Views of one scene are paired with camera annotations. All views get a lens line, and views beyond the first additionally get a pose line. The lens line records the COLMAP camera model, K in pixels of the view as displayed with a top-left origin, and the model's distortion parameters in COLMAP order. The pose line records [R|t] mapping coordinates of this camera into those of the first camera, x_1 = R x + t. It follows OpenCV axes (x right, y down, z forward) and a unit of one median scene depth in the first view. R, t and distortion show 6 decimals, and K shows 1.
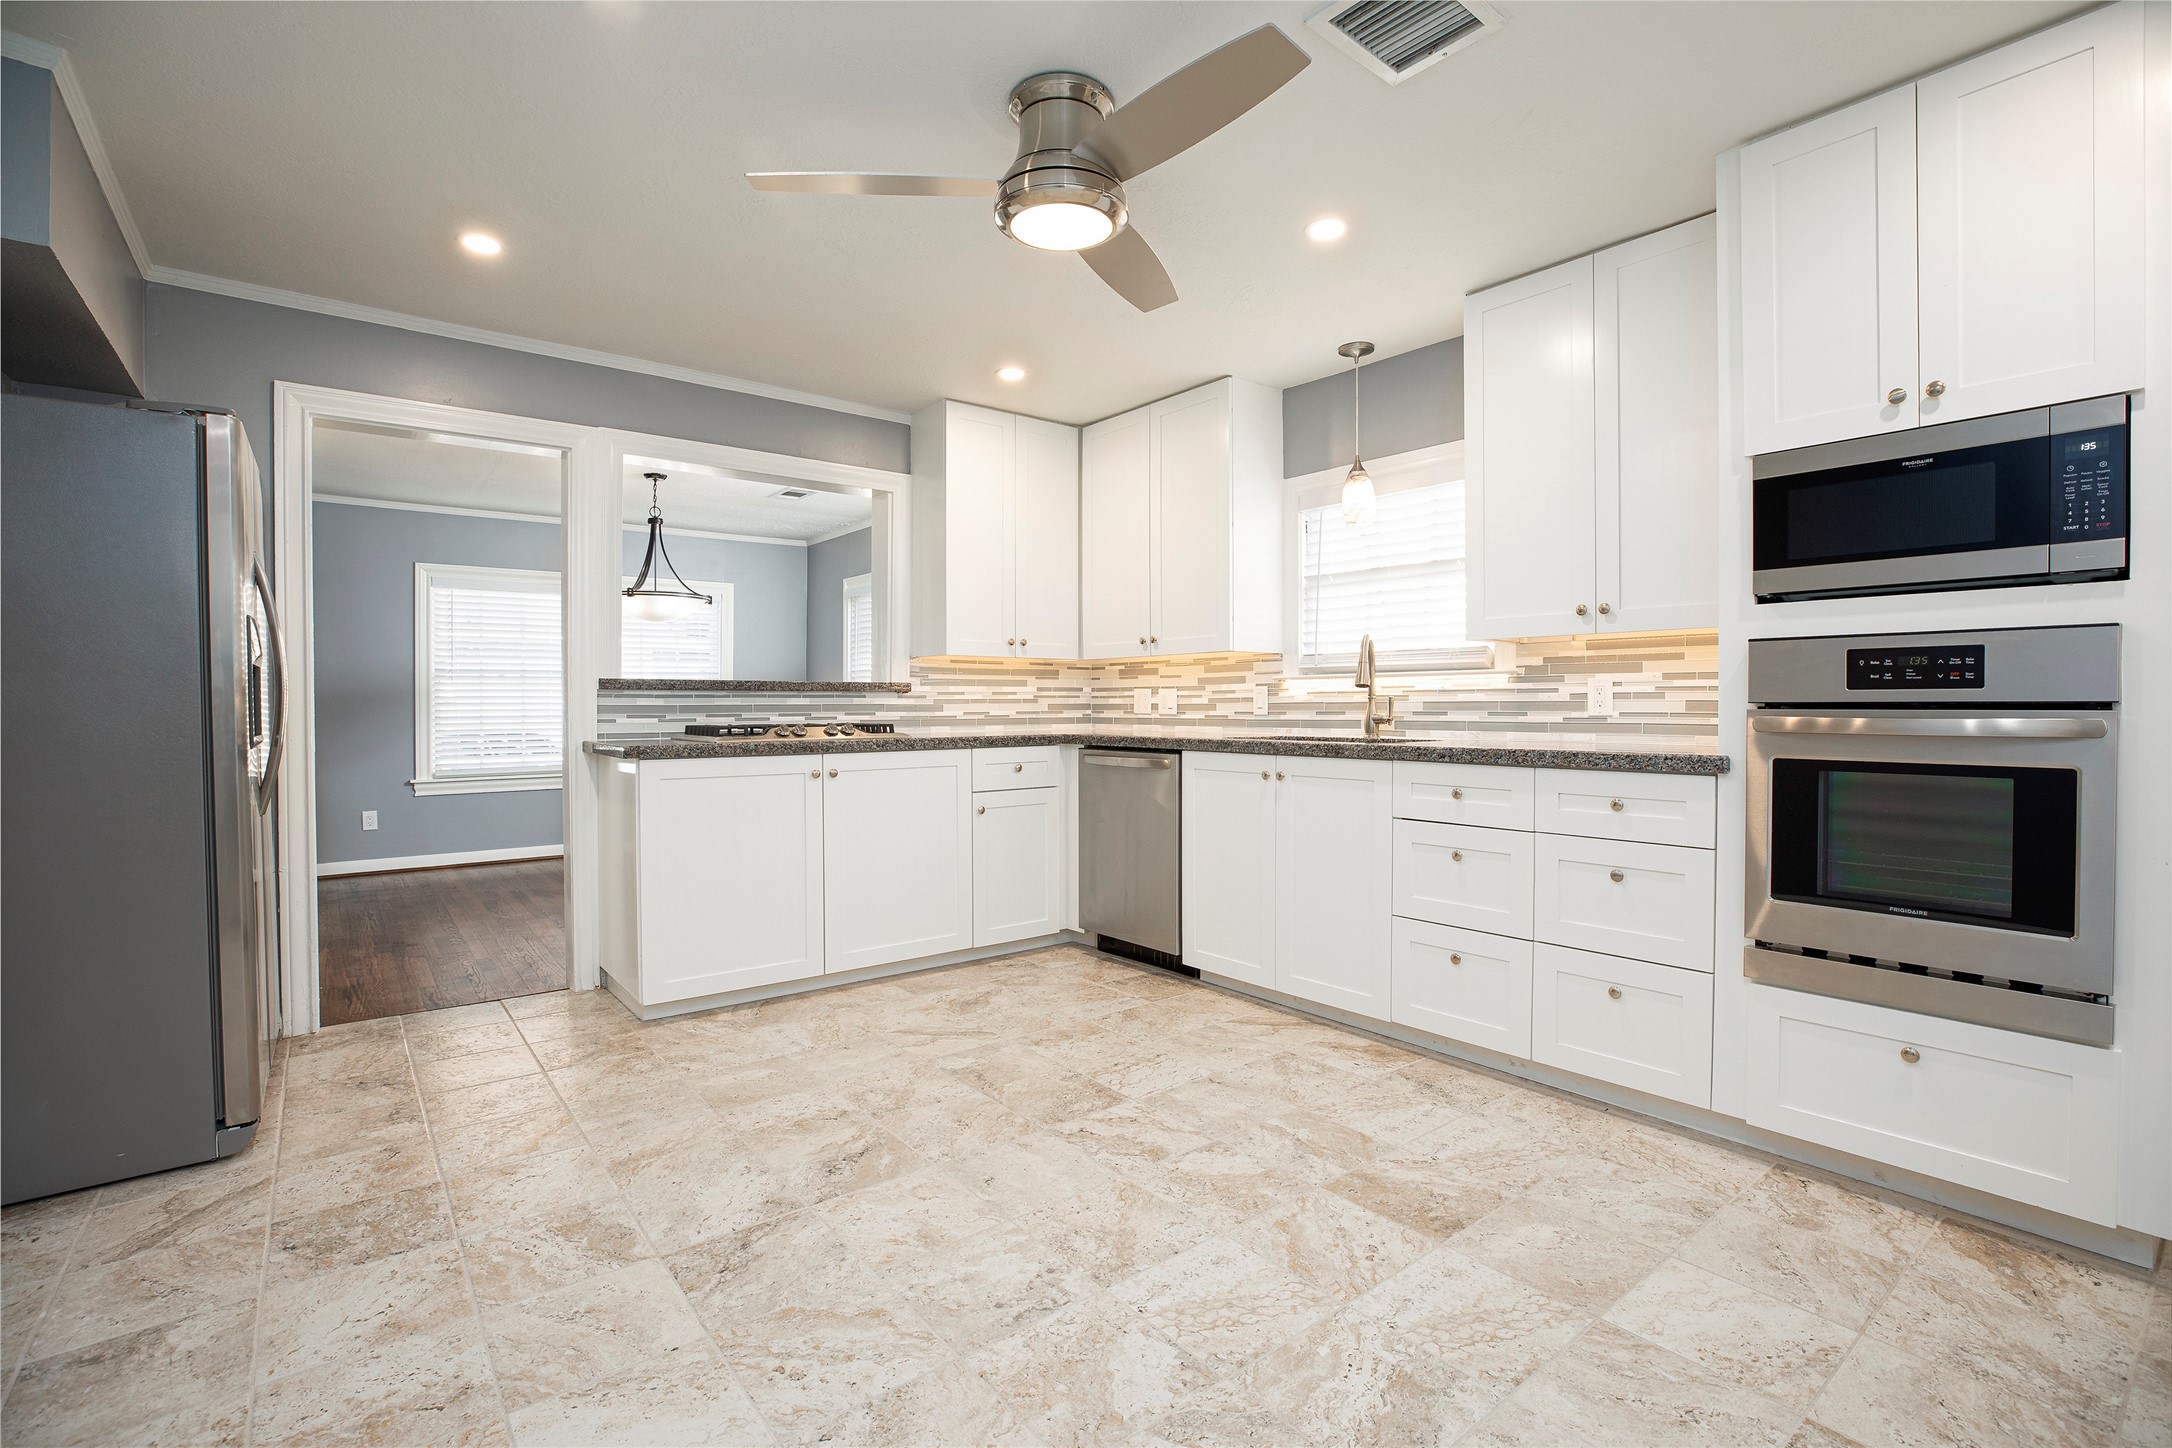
lens RADIAL K [[990.1, 0, 1089.1], [0, 990.1, 716.0], [0, 0, 1]] dist [-0.002549, 0.001844]
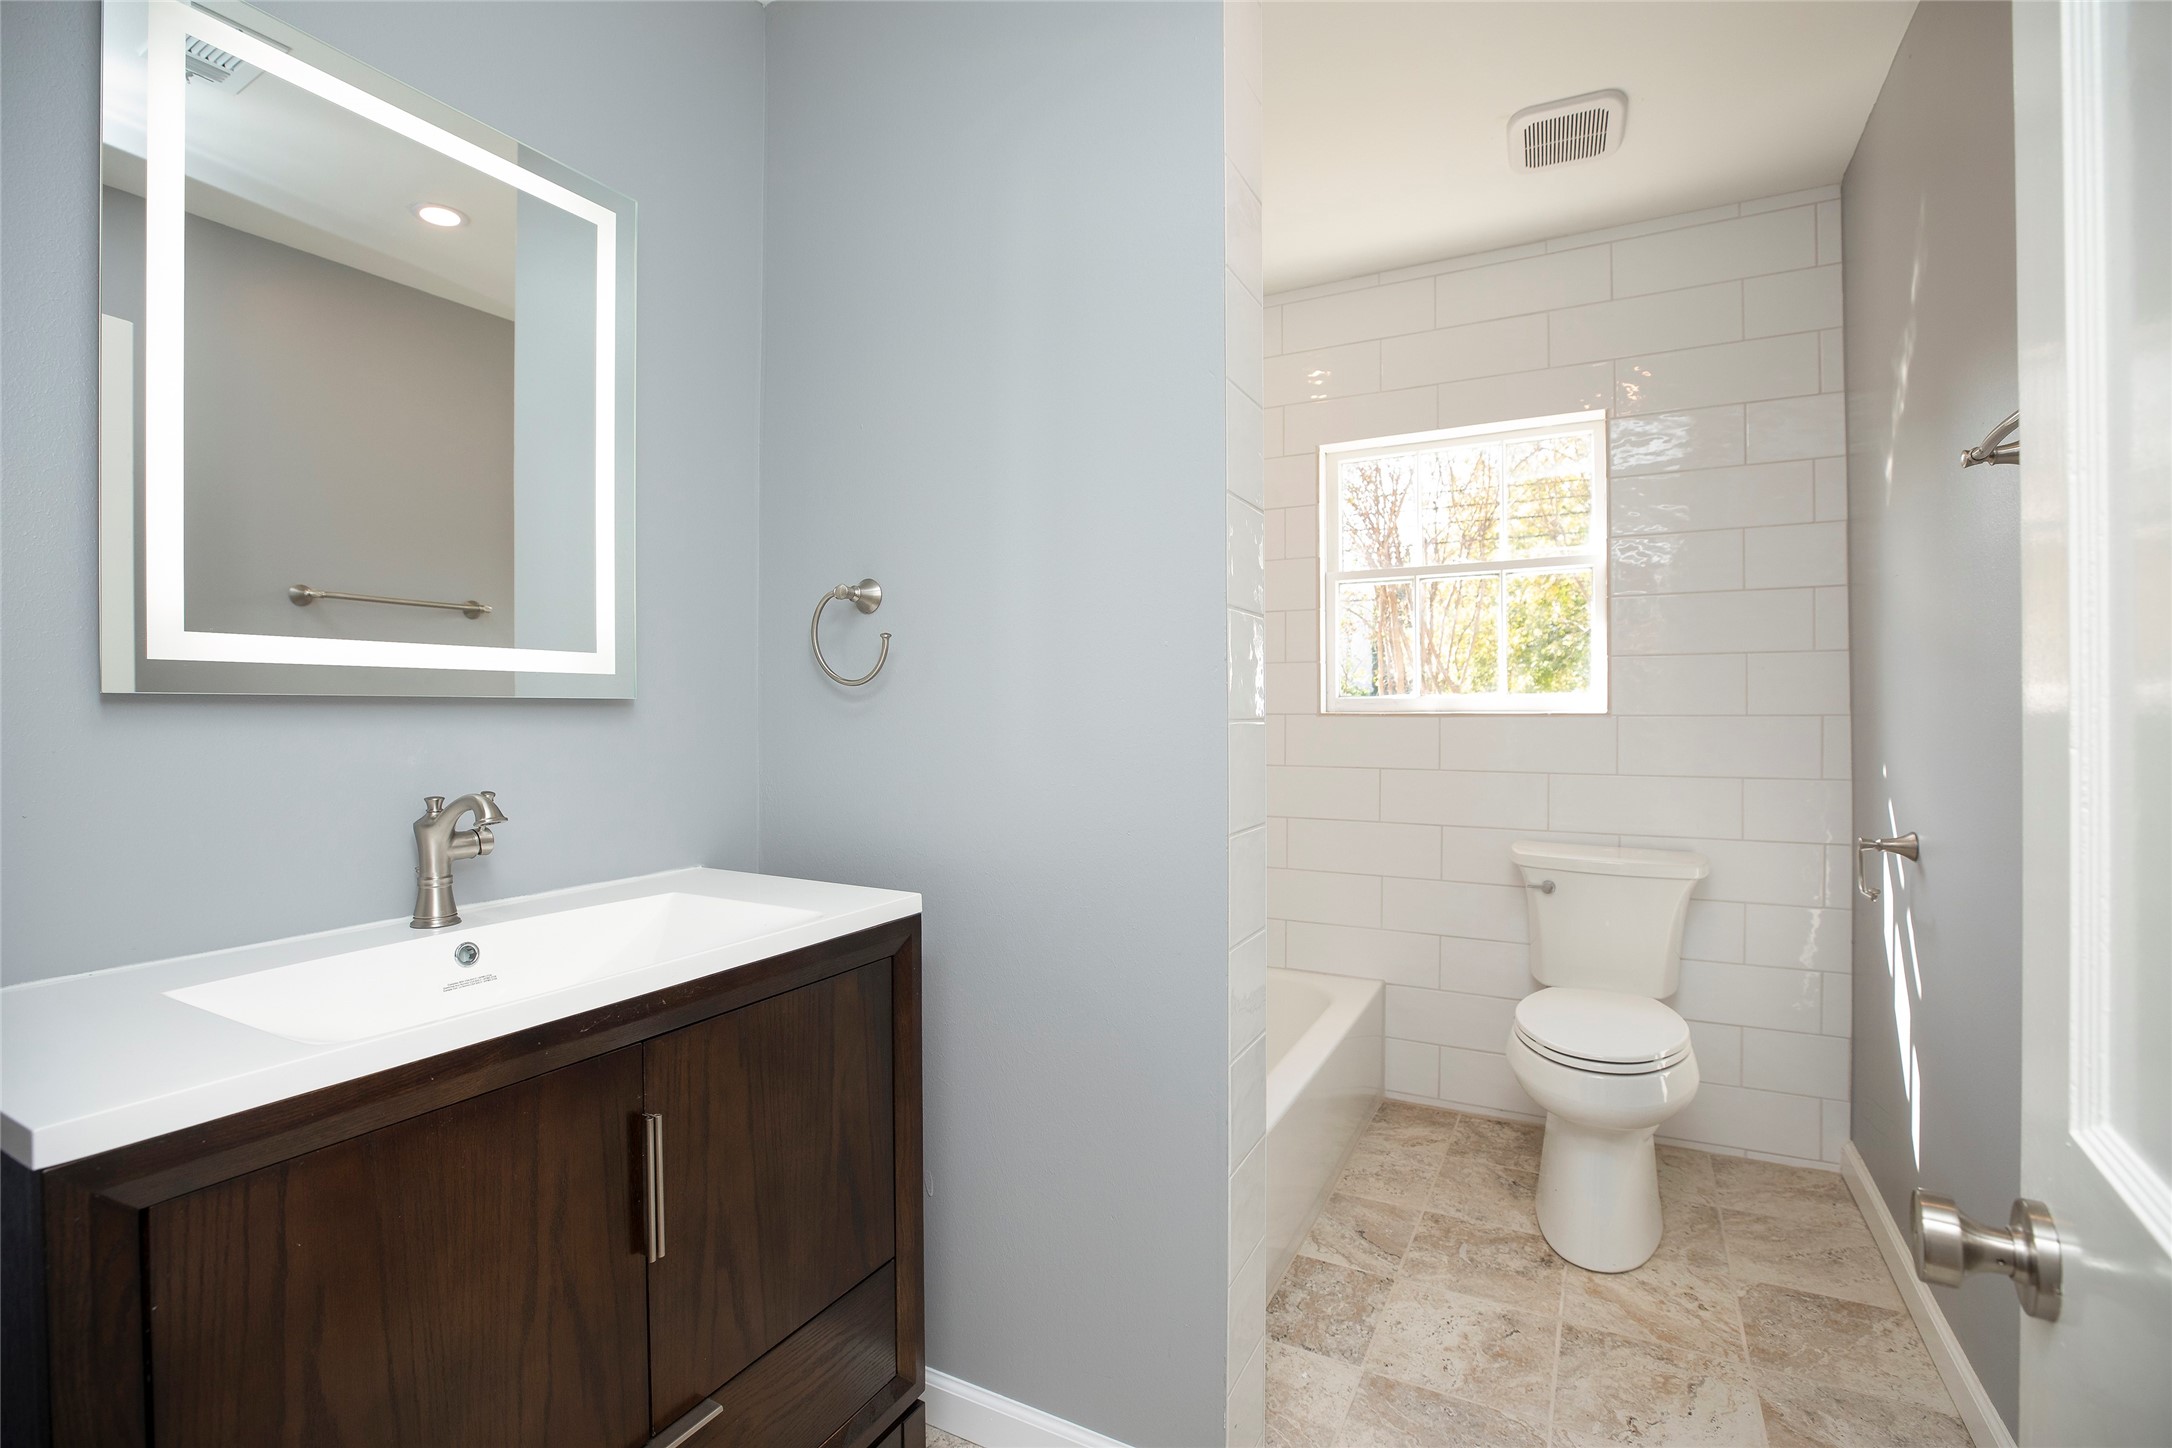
lens RADIAL K [[990.1, 0, 1088.9], [0, 990.1, 717.2], [0, 0, 1]] dist [-0.002549, 0.001844]
pose [[-0.404255, -0.000226, 0.914646, -1.111246], [0.015299, 0.999858, 0.007009, -0.087254], [-0.914518, 0.016827, -0.404194, 2.150365]]
